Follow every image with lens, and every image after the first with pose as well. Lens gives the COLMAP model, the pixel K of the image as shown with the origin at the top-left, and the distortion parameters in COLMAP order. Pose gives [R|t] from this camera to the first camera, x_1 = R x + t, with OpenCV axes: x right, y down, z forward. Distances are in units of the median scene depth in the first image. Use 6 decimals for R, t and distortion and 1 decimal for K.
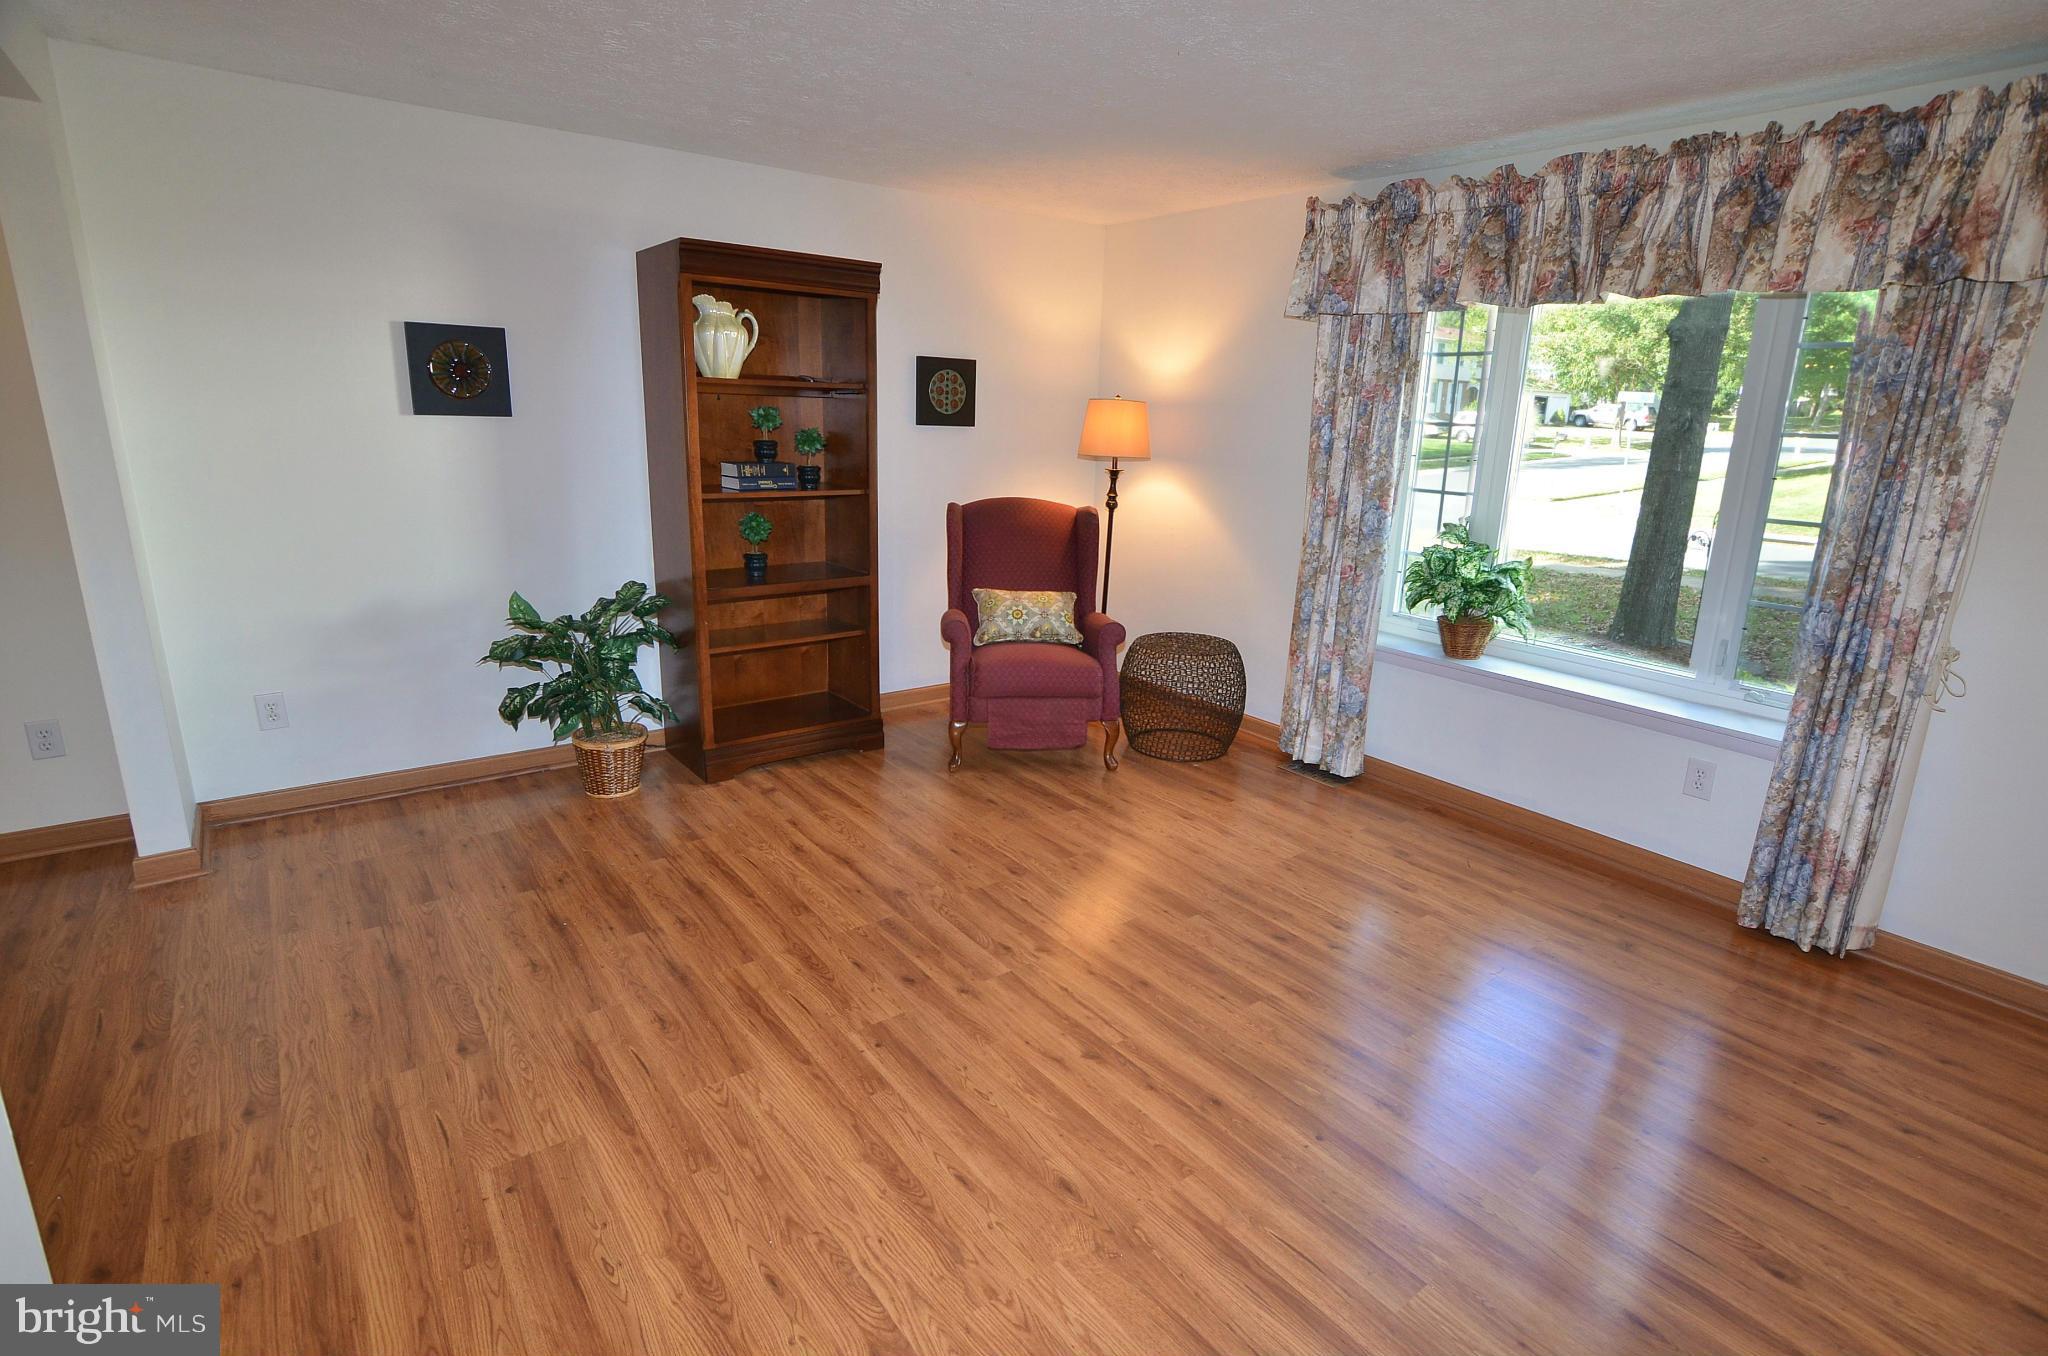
lens RADIAL K [[991.8, 0, 1040.7], [0, 991.8, 671.5], [0, 0, 1]] dist [-0.020385, 0.002056]
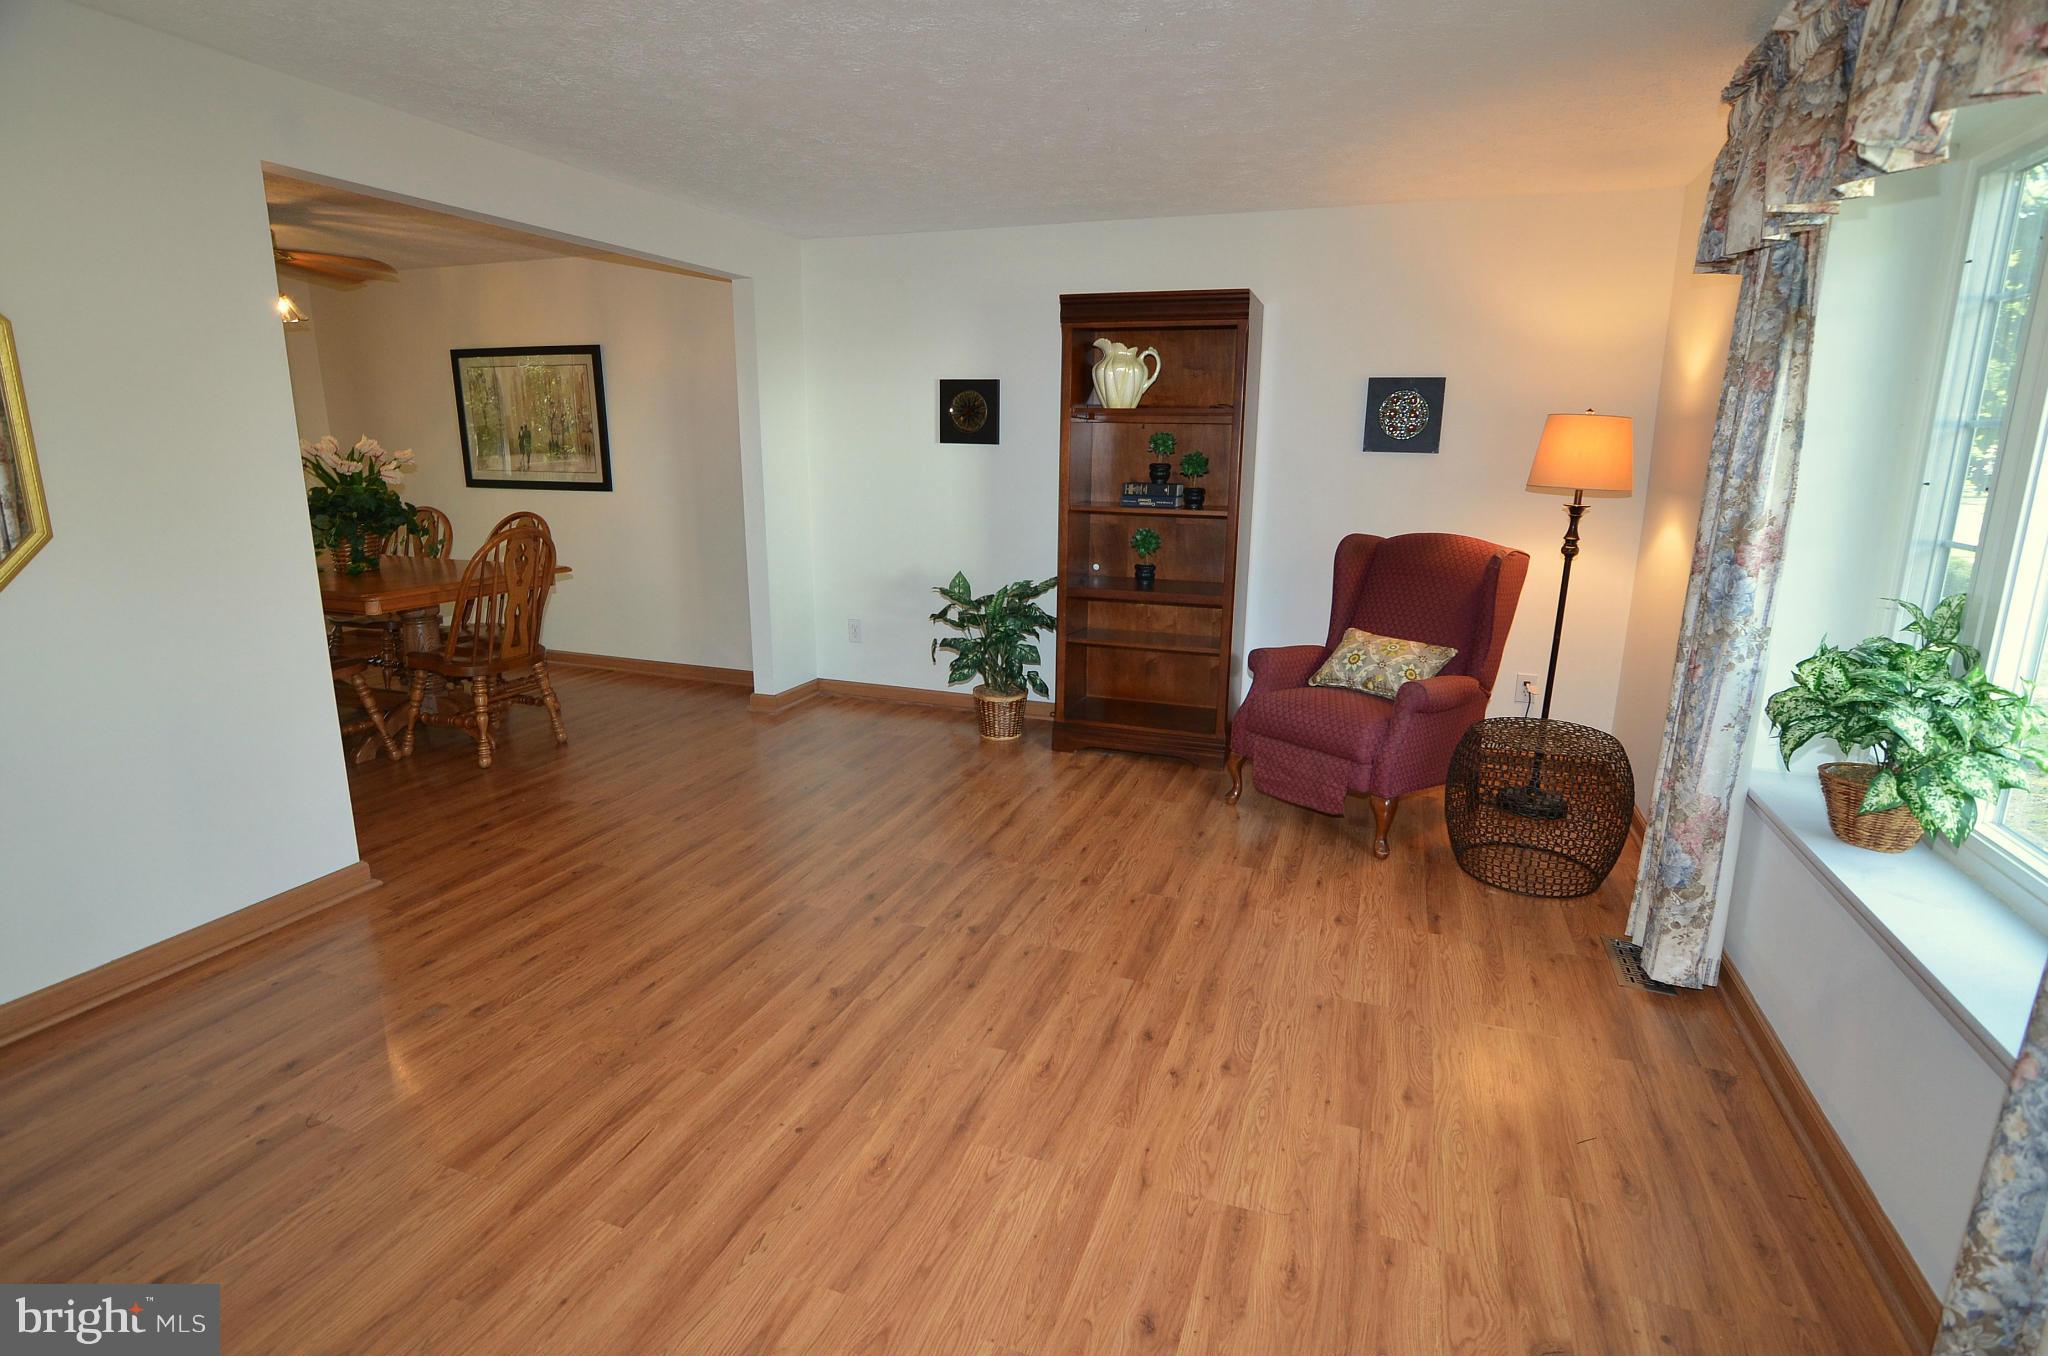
lens RADIAL K [[991.8, 0, 1044.5], [0, 991.8, 679.3], [0, 0, 1]] dist [-0.020385, 0.002056]
pose [[0.539050, 0.170408, -0.824855, 0.646003], [-0.209003, 0.975753, 0.064997, -0.045992], [0.815931, 0.137361, 0.561595, 0.326529]]
